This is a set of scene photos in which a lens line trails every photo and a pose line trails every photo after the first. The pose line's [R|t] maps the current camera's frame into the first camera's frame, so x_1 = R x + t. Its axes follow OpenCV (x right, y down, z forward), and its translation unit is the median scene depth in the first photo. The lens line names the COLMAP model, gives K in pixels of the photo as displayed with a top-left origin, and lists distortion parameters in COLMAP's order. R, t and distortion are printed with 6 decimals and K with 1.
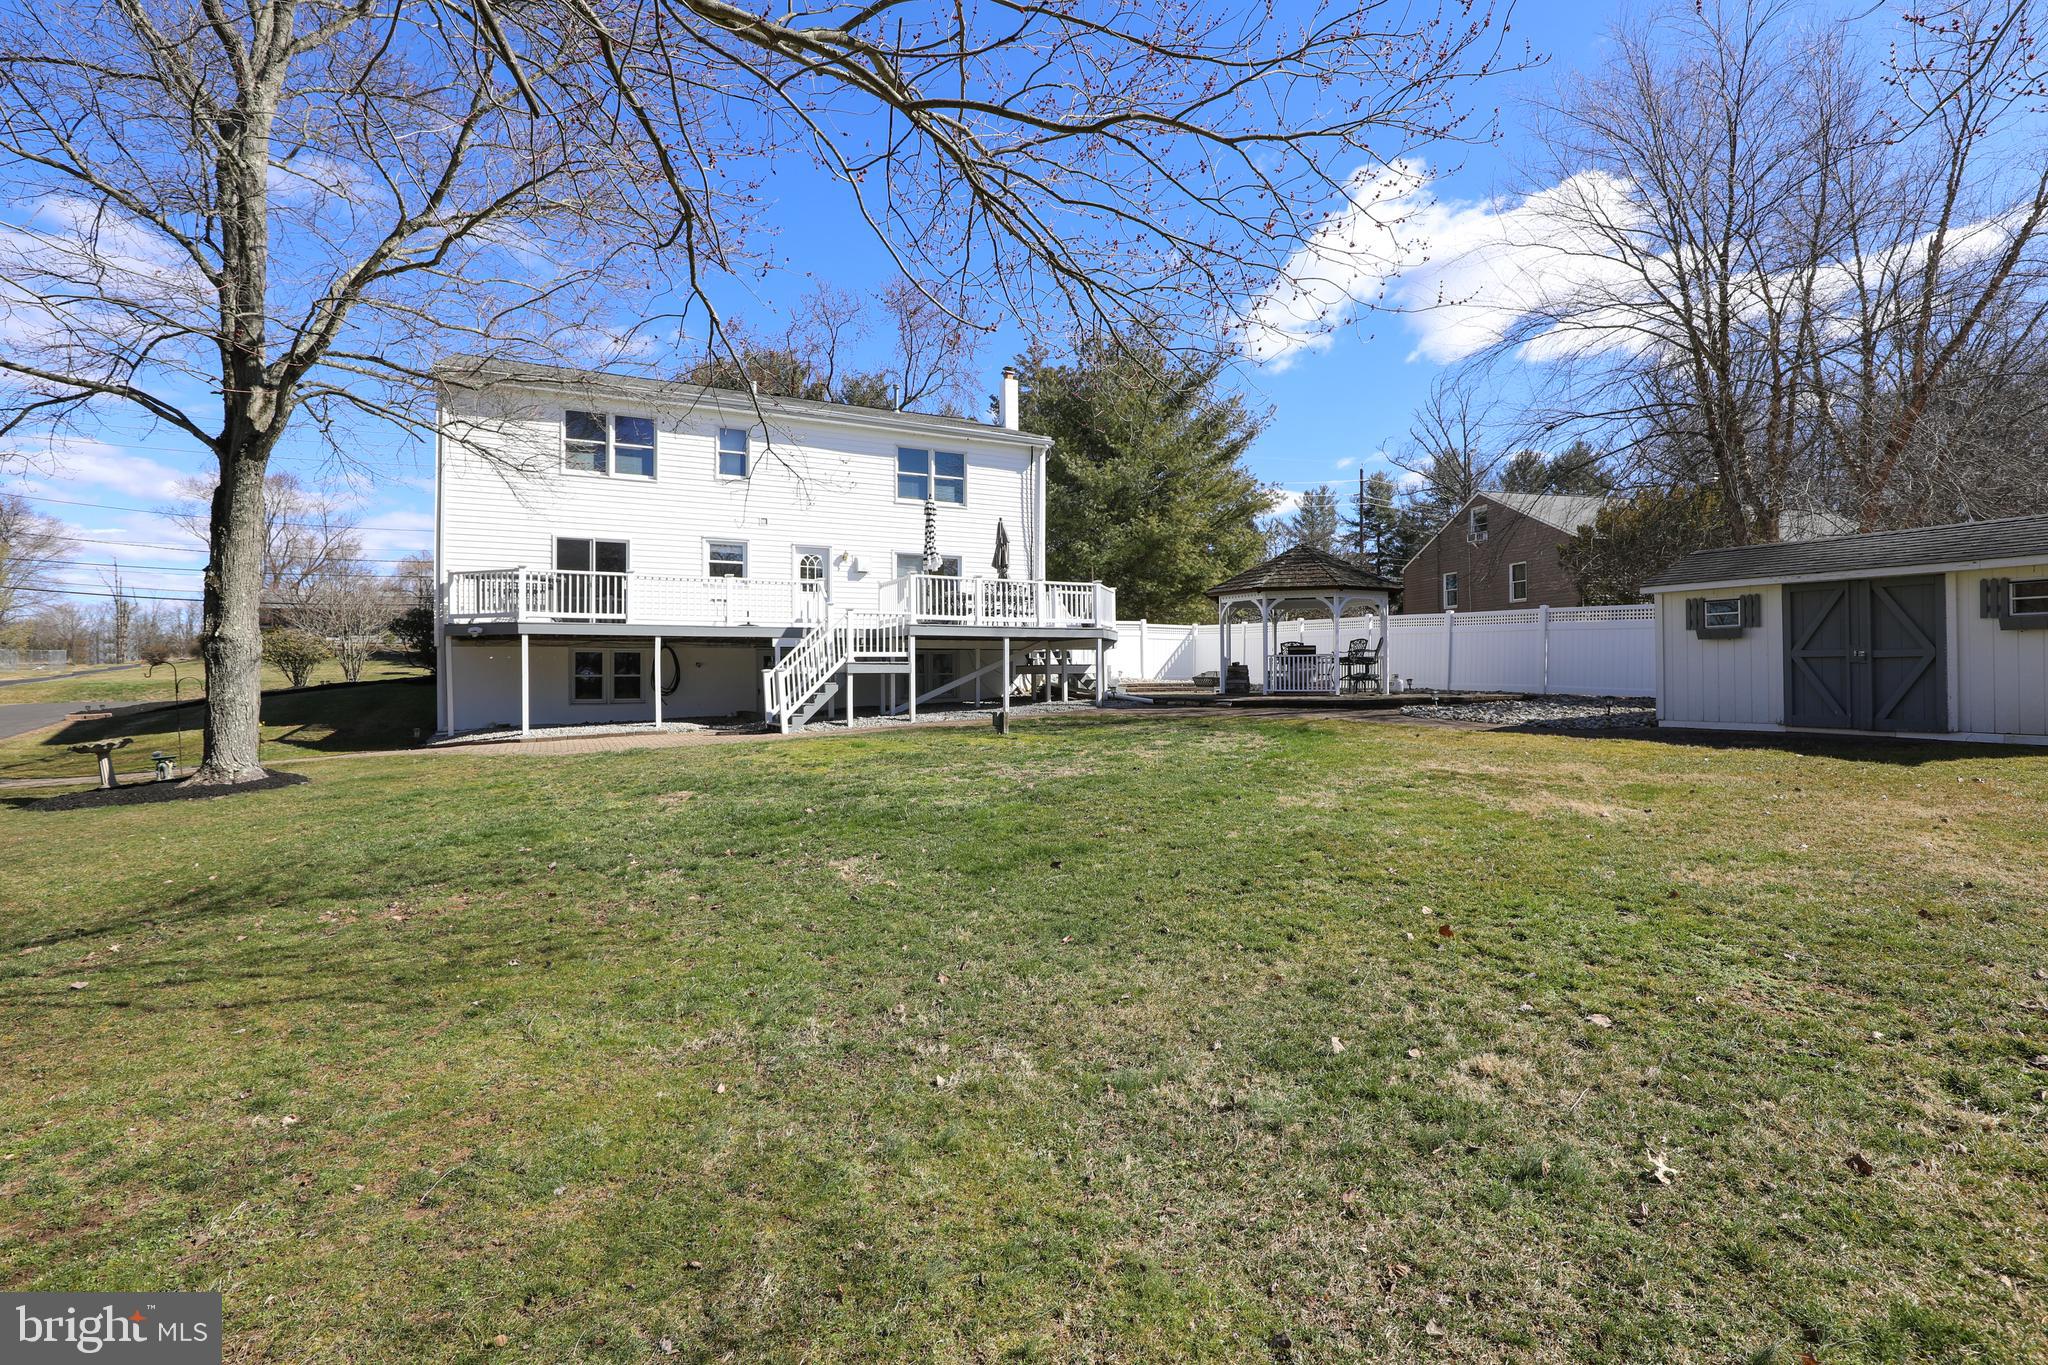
lens RADIAL K [[948.0, 0, 1016.9], [0, 948.0, 677.6], [0, 0, 1]] dist [-0.030548, 0.000168]
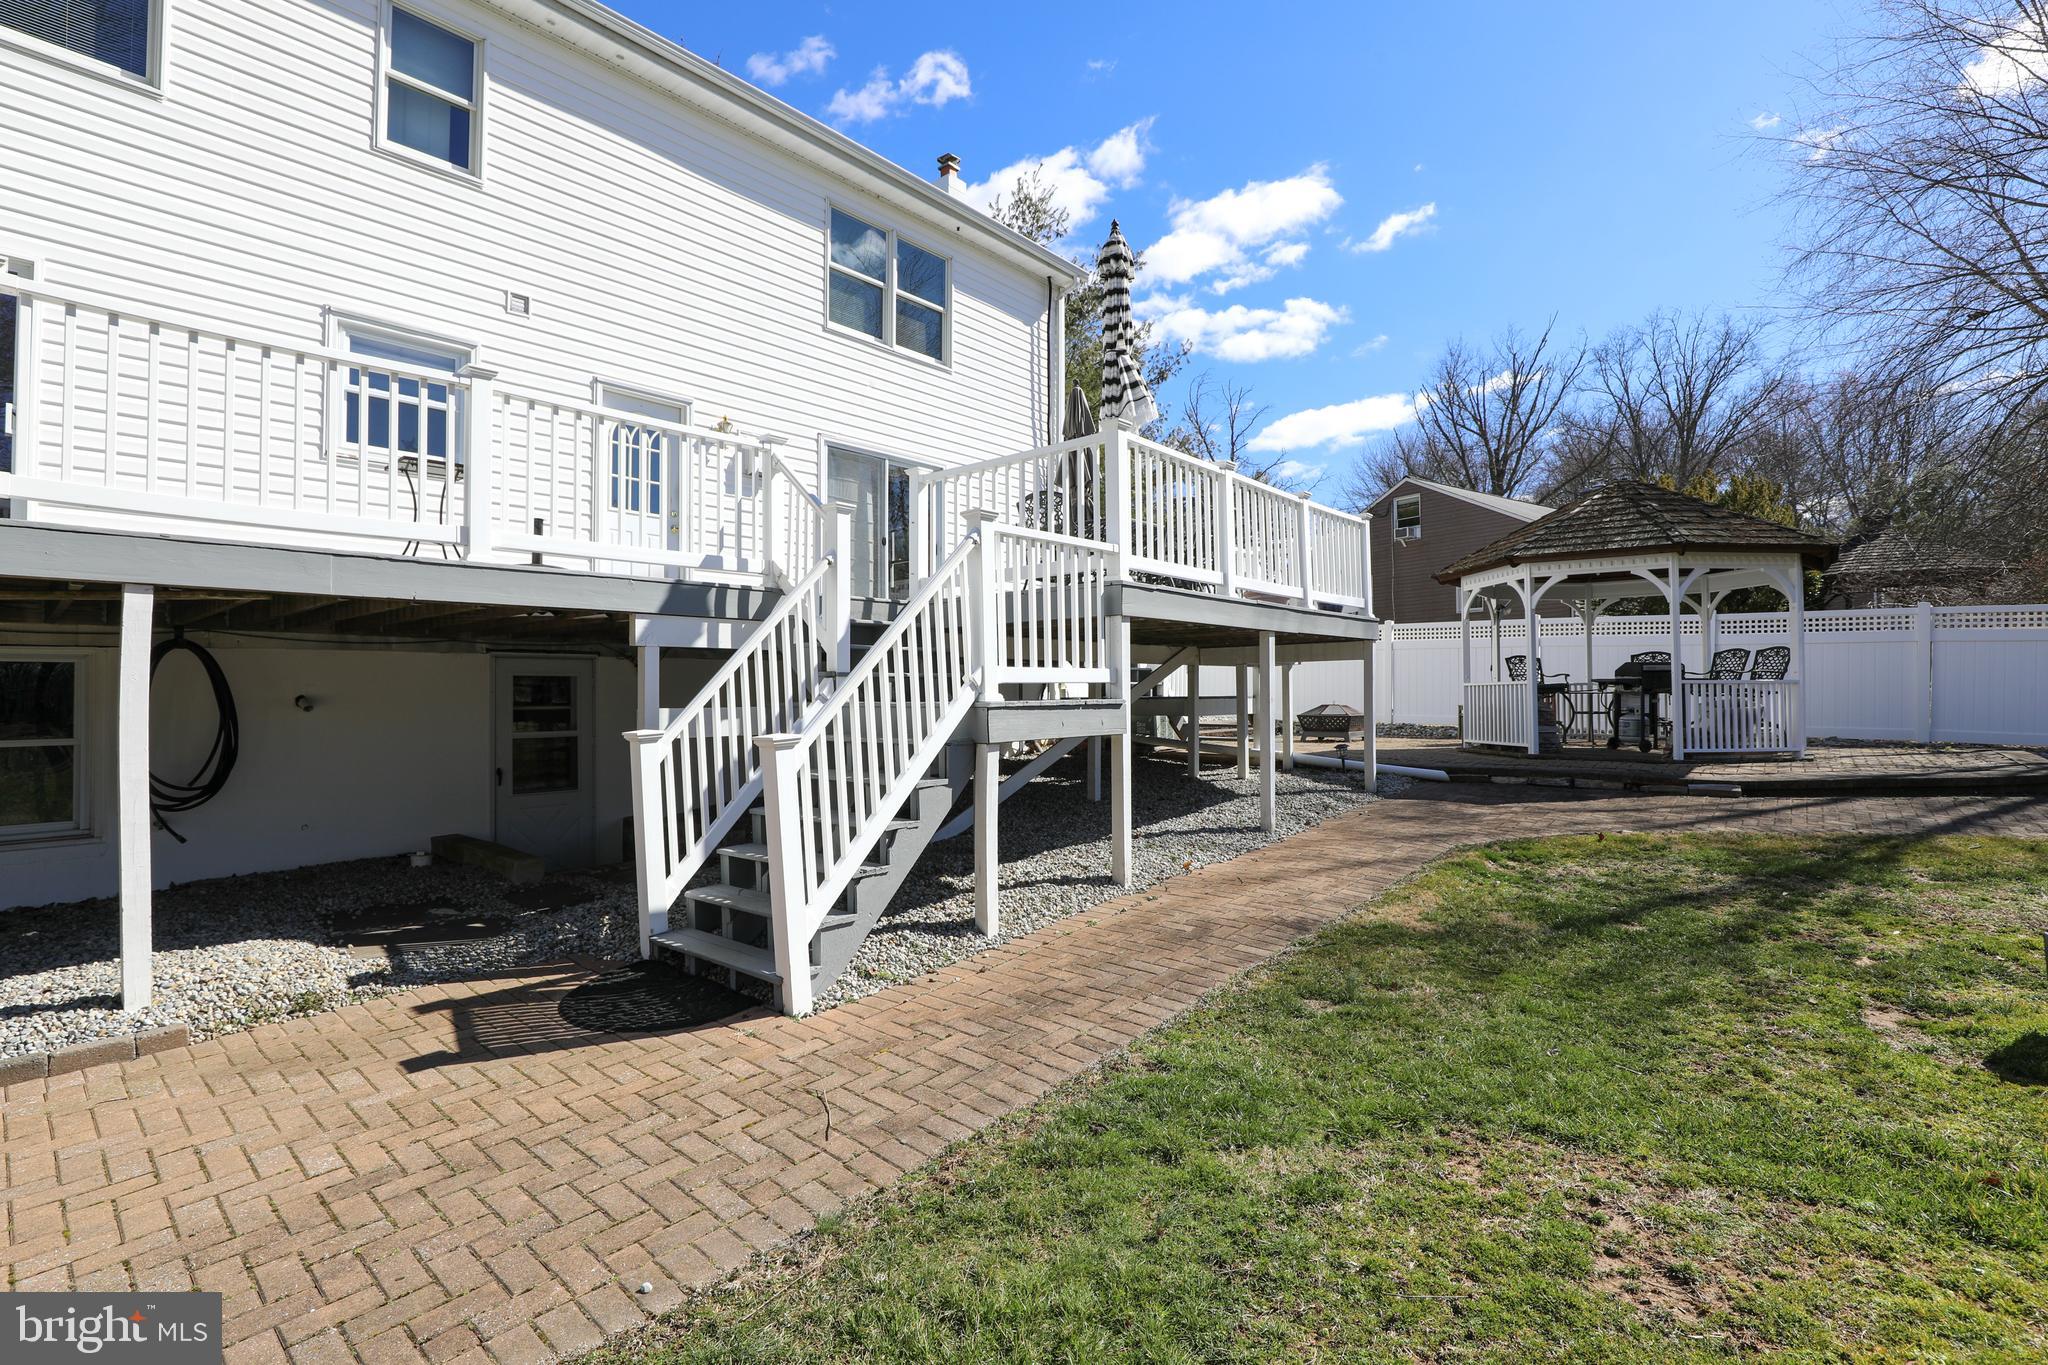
lens RADIAL K [[948.0, 0, 1016.9], [0, 948.0, 677.6], [0, 0, 1]] dist [-0.030548, 0.000168]
pose [[0.928401, 0.003081, 0.371566, -0.233225], [0.003487, 0.999849, -0.017003, -0.016049], [-0.371563, 0.017082, 0.928251, 0.627155]]
